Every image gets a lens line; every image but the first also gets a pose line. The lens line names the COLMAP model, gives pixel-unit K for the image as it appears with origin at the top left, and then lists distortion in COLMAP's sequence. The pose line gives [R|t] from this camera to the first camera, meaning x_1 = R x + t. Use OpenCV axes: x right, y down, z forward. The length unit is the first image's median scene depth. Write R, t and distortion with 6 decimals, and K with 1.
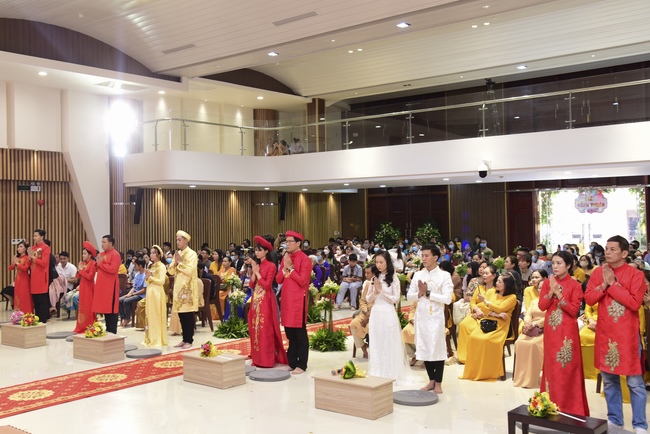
lens RADIAL K [[661.5, 0, 282.9], [0, 661.5, 199.2], [0, 0, 1]] dist [0.027824, 0.000000]
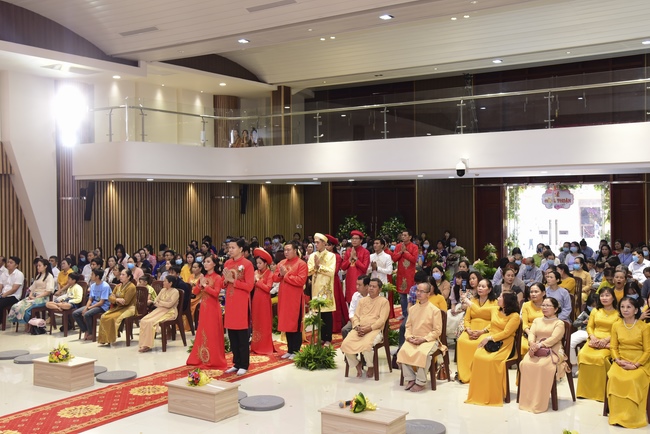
lens RADIAL K [[692.2, 0, 313.9], [0, 692.2, 201.6], [0, 0, 1]] dist [0.044141, 0.000000]
pose [[0.993136, 0.005130, 0.116856, -0.024523], [-0.007972, 0.999683, 0.023869, -0.014982], [-0.116696, -0.024637, 0.992862, 0.013821]]
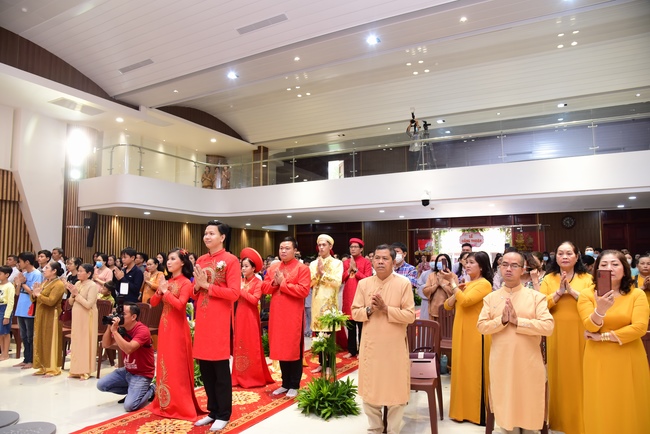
lens RADIAL K [[446.8, 0, 326.0], [0, 446.8, 225.0], [0, 0, 1]] dist [-0.104549, 0.039696]
pose [[0.973002, 0.030035, 0.228833, -0.019003], [-0.019740, 0.998693, -0.047146, 0.029943], [-0.229950, 0.041356, 0.972323, 0.271440]]
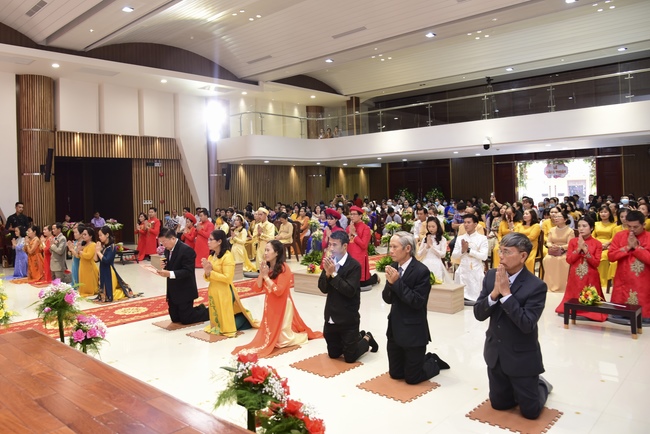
lens RADIAL K [[479.2, 0, 281.2], [0, 479.2, 192.9], [0, 0, 1]] dist [-0.109682, 0.052508]
pose [[0.997391, -0.013556, -0.070902, -0.039838], [0.015797, 0.999390, 0.031151, 0.016037], [0.070436, -0.032190, 0.996997, 0.012790]]
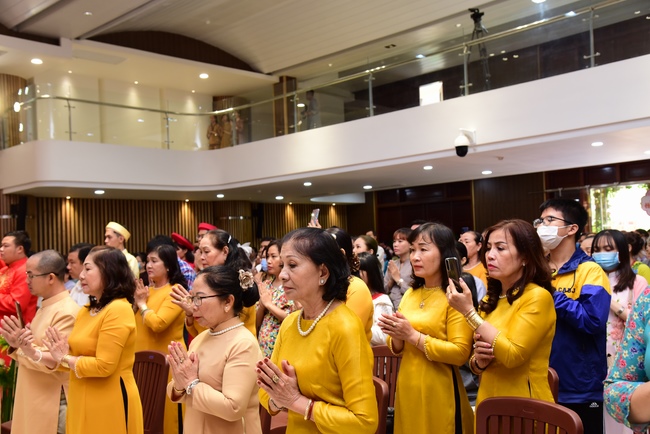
lens RADIAL K [[712.5, 0, 296.4], [0, 712.5, 224.1], [0, 0, 1]] dist [0.109412, 0.000000]
pose [[0.997117, -0.025320, -0.071528, 0.154332], [0.025235, 0.999679, -0.002092, 0.026309], [0.071558, 0.000281, 0.997436, 0.231064]]
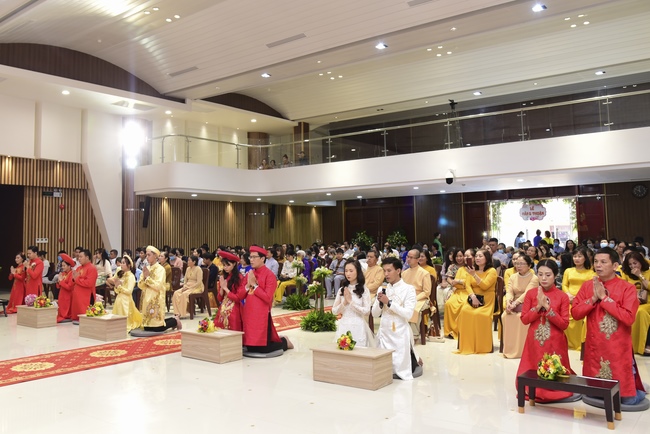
lens RADIAL K [[551.3, 0, 282.2], [0, 551.3, 187.0], [0, 0, 1]] dist [-0.097139, 0.055526]
pose [[0.999770, 0.004212, 0.021015, -0.005108], [-0.002976, 0.998282, -0.058514, 0.023537], [-0.021225, 0.058438, 0.998065, 0.054704]]
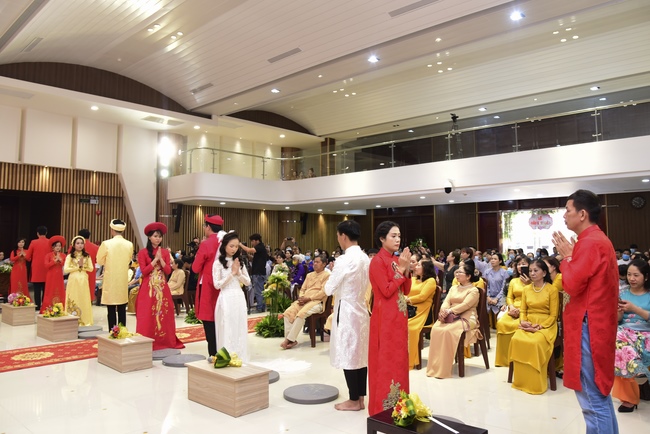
lens RADIAL K [[479.2, 0, 323.0], [0, 479.2, 200.7], [0, 0, 1]] dist [-0.109682, 0.052508]
pose [[0.999792, 0.010350, -0.017558, 0.074933], [-0.011312, 0.998389, -0.055605, 0.025724], [0.016954, 0.055792, 0.998298, 0.114041]]
